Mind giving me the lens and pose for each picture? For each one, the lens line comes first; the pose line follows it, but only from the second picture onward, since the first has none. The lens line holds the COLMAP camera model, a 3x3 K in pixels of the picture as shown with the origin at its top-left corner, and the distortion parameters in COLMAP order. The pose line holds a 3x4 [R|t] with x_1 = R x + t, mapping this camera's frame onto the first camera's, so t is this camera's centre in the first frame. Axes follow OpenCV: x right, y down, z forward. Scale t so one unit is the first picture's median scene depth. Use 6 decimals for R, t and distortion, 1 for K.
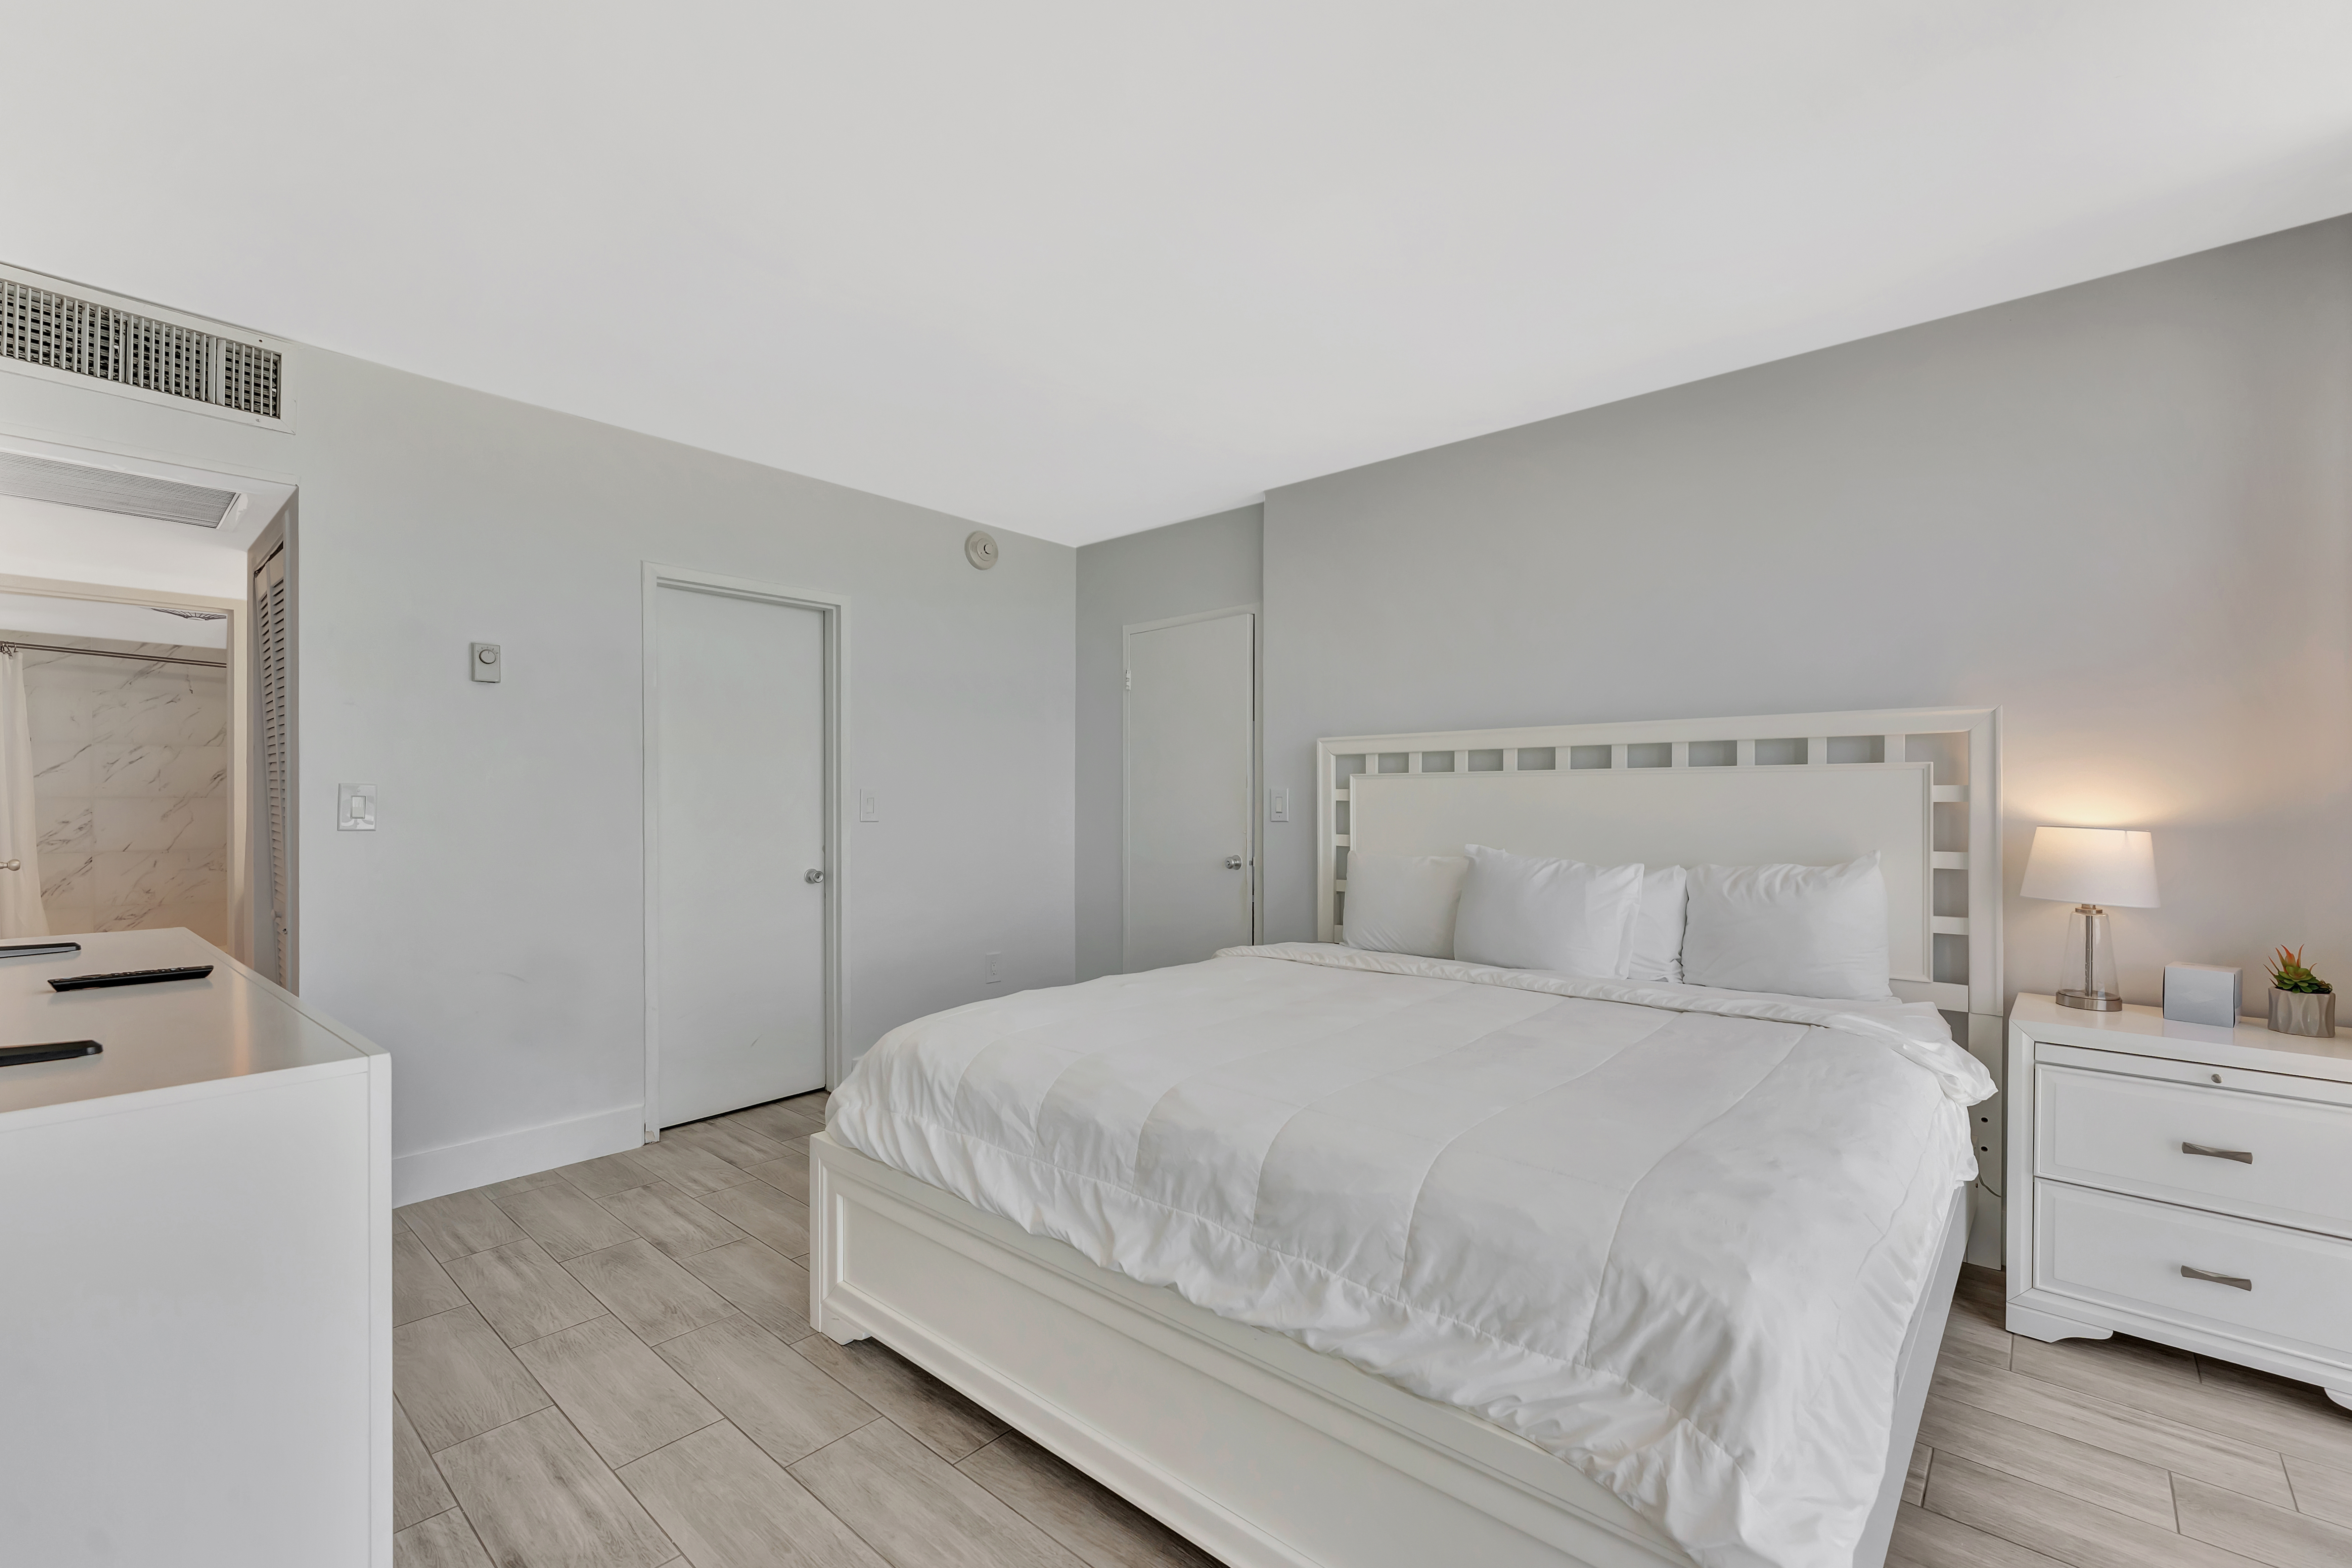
lens RADIAL K [[958.5, 0, 1180.6], [0, 958.5, 799.9], [0, 0, 1]] dist [-0.000901, 0.000024]
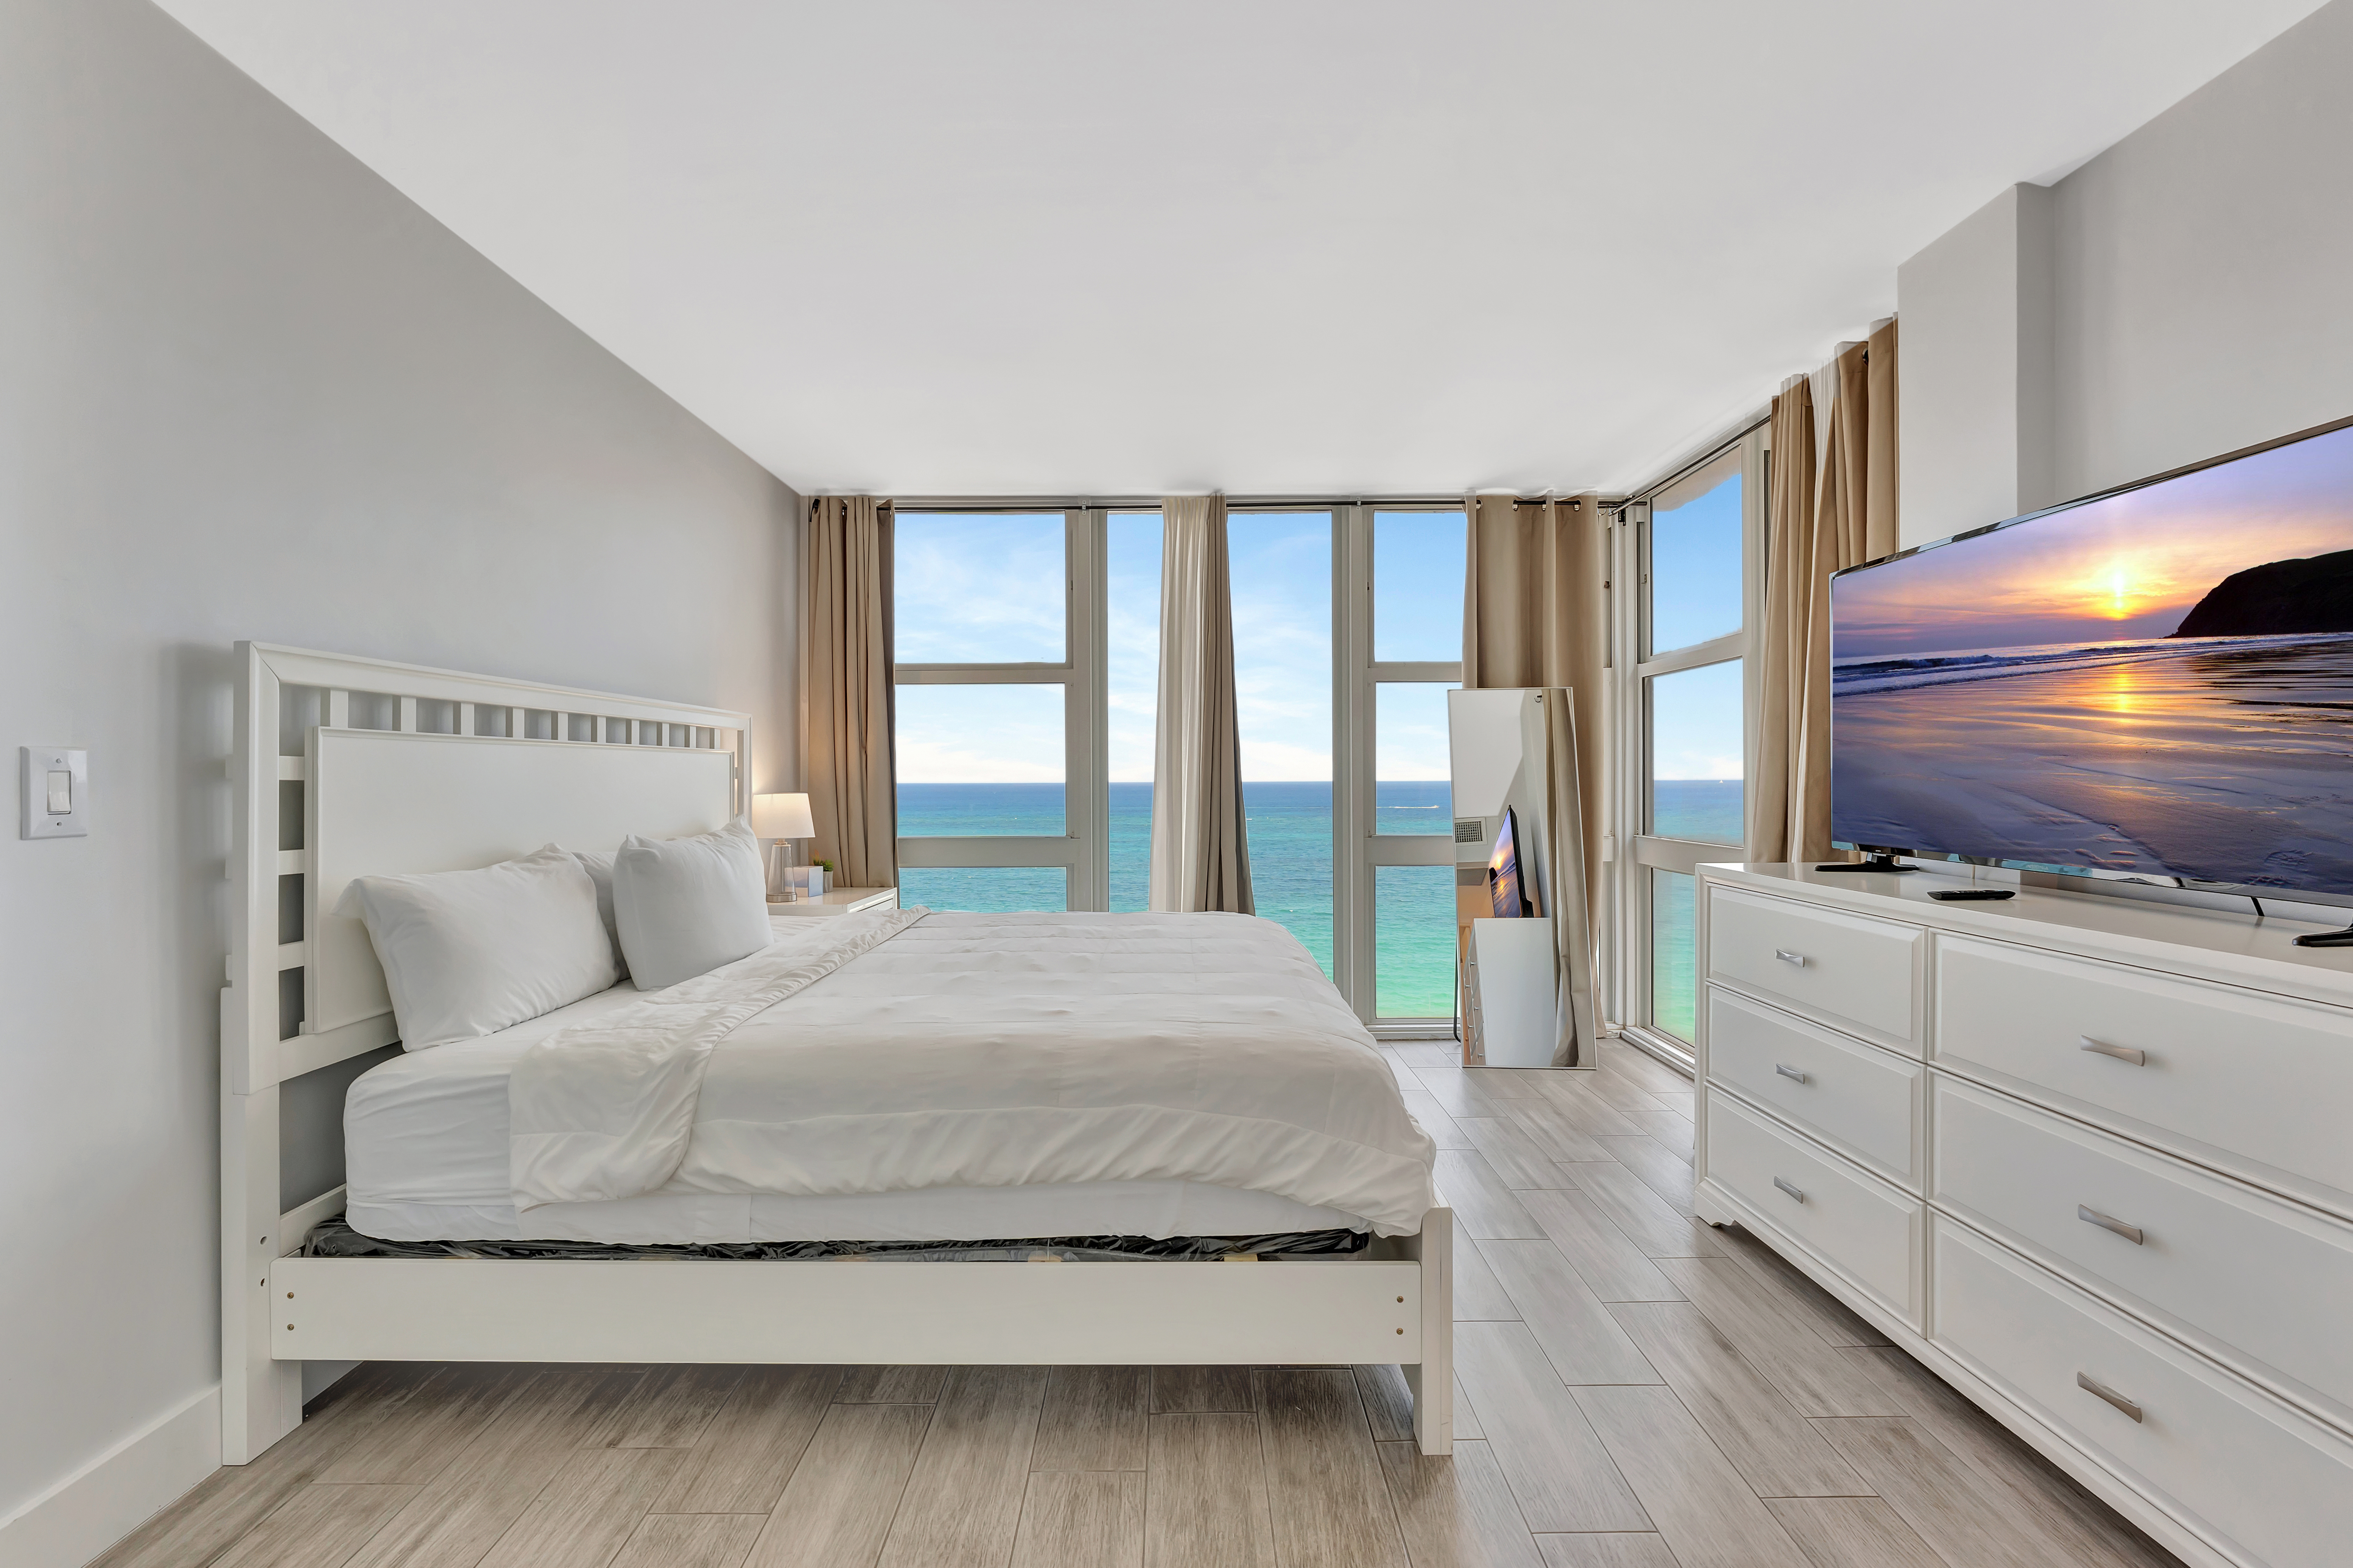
lens RADIAL K [[943.3, 0, 1176.5], [0, 943.3, 784.0], [0, 0, 1]] dist [0.001048, 0.000002]
pose [[-0.648670, -0.005623, 0.761049, -1.013567], [0.005244, 0.999916, 0.011857, -0.001256], [-0.761052, 0.011682, -0.648586, 2.048311]]
